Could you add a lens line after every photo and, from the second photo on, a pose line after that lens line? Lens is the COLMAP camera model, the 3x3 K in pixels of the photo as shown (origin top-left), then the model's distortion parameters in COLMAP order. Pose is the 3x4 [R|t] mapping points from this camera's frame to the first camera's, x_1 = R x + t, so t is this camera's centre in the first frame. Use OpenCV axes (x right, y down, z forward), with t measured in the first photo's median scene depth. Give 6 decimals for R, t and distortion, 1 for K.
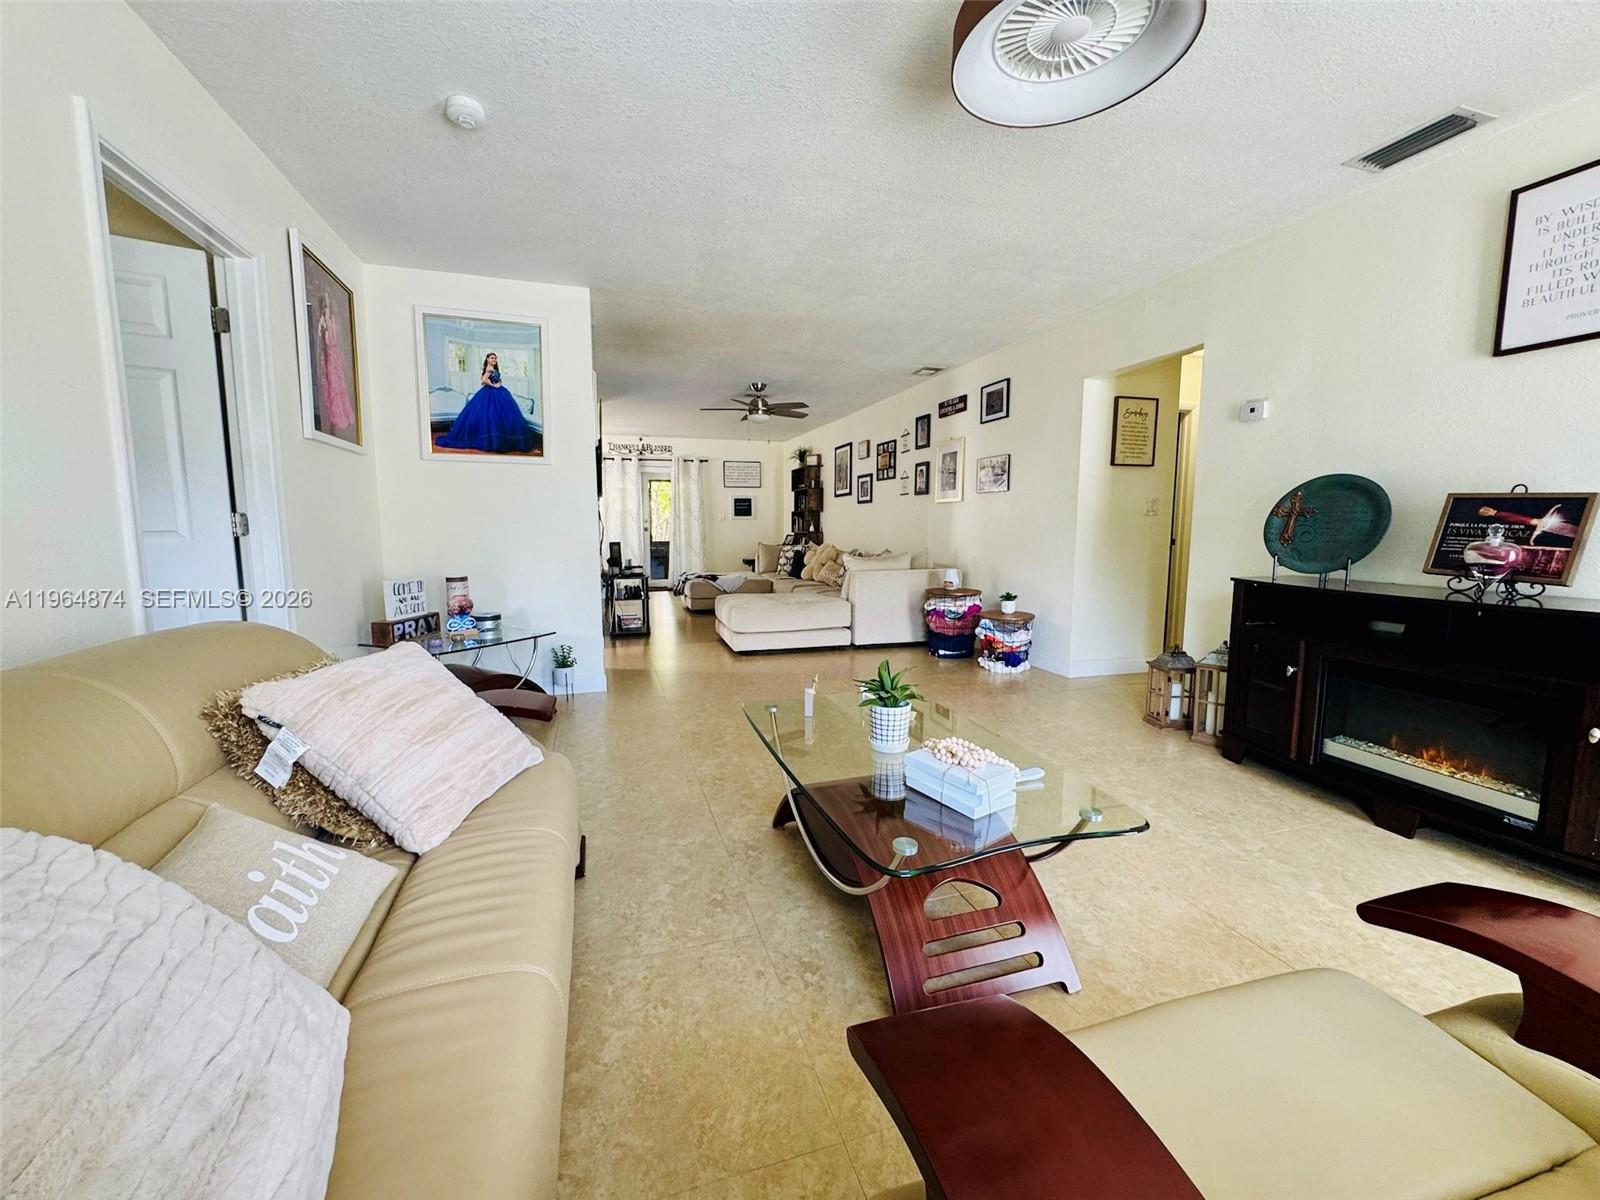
lens RADIAL K [[640.5, 0, 800.0], [0, 640.5, 600.0], [0, 0, 1]] dist [-0.001497, 0.000095]
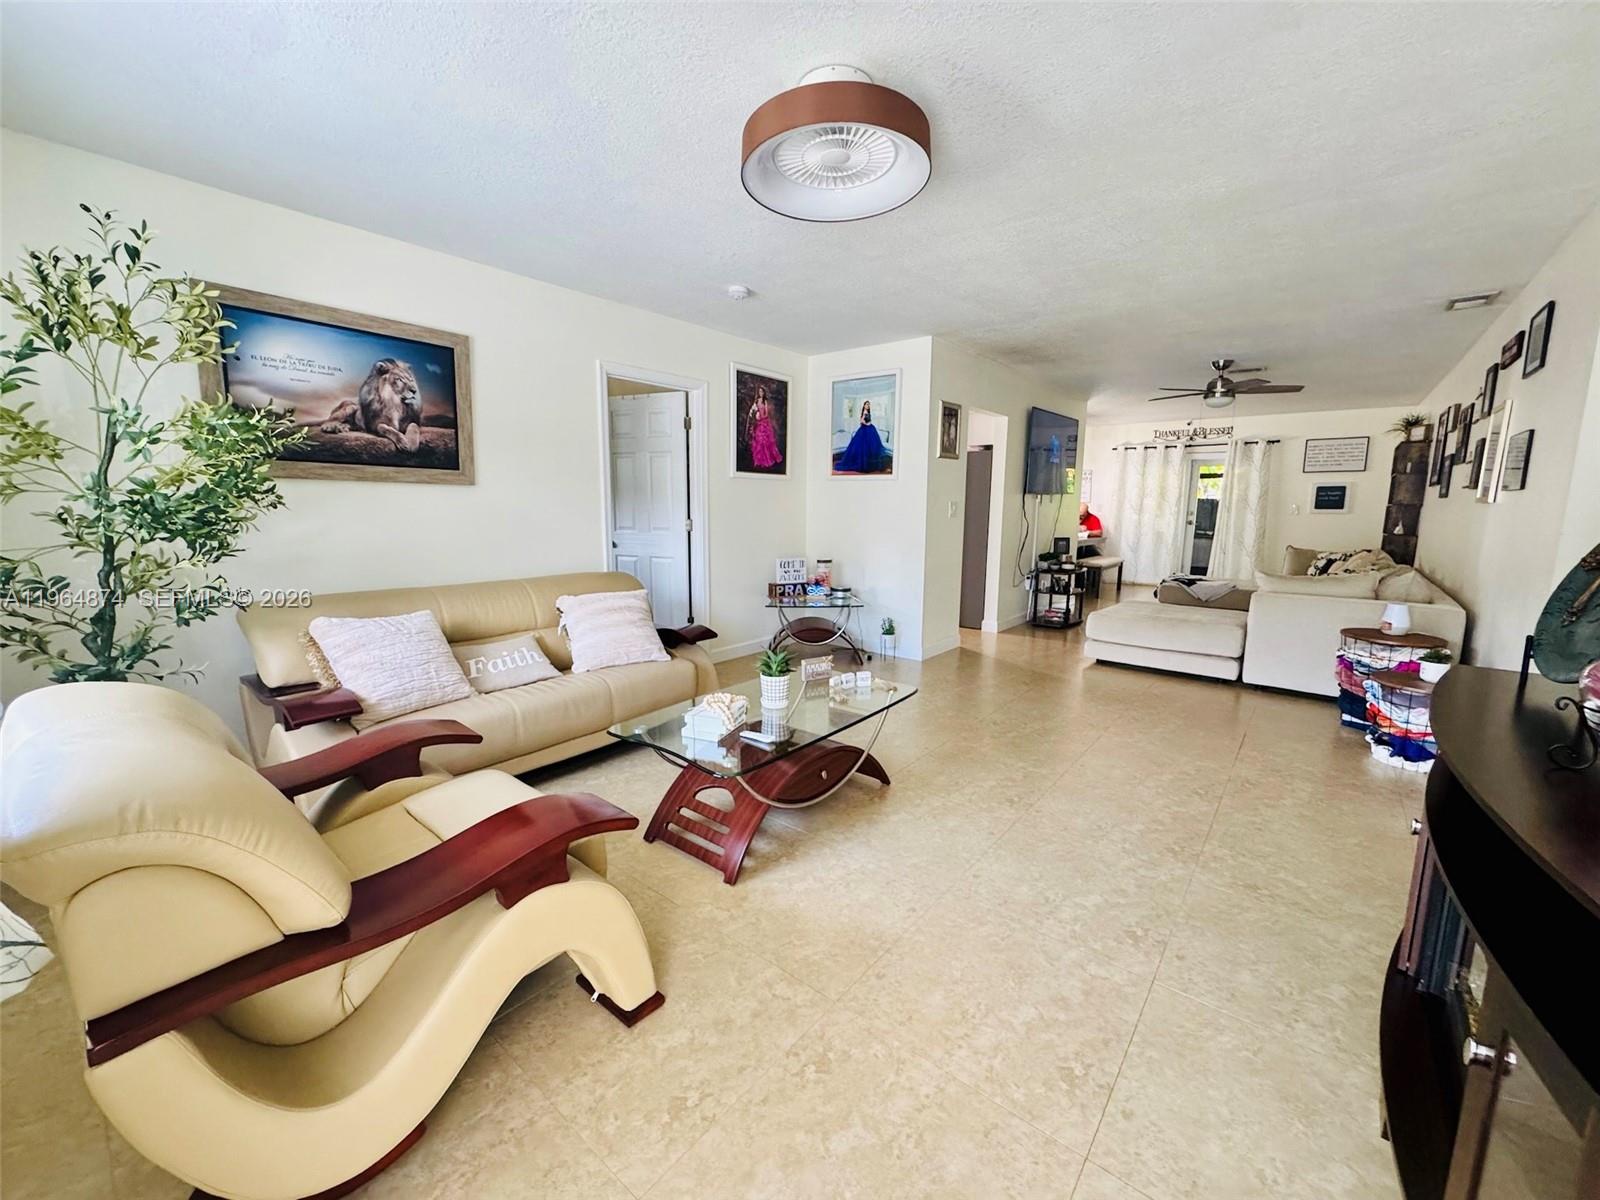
lens RADIAL K [[640.5, 0, 800.0], [0, 640.5, 600.0], [0, 0, 1]] dist [-0.001497, 0.000095]
pose [[0.544138, 0.131075, -0.828694, 0.626773], [-0.106040, 0.990544, 0.087047, -0.061639], [0.832268, 0.040509, 0.552892, 0.123821]]
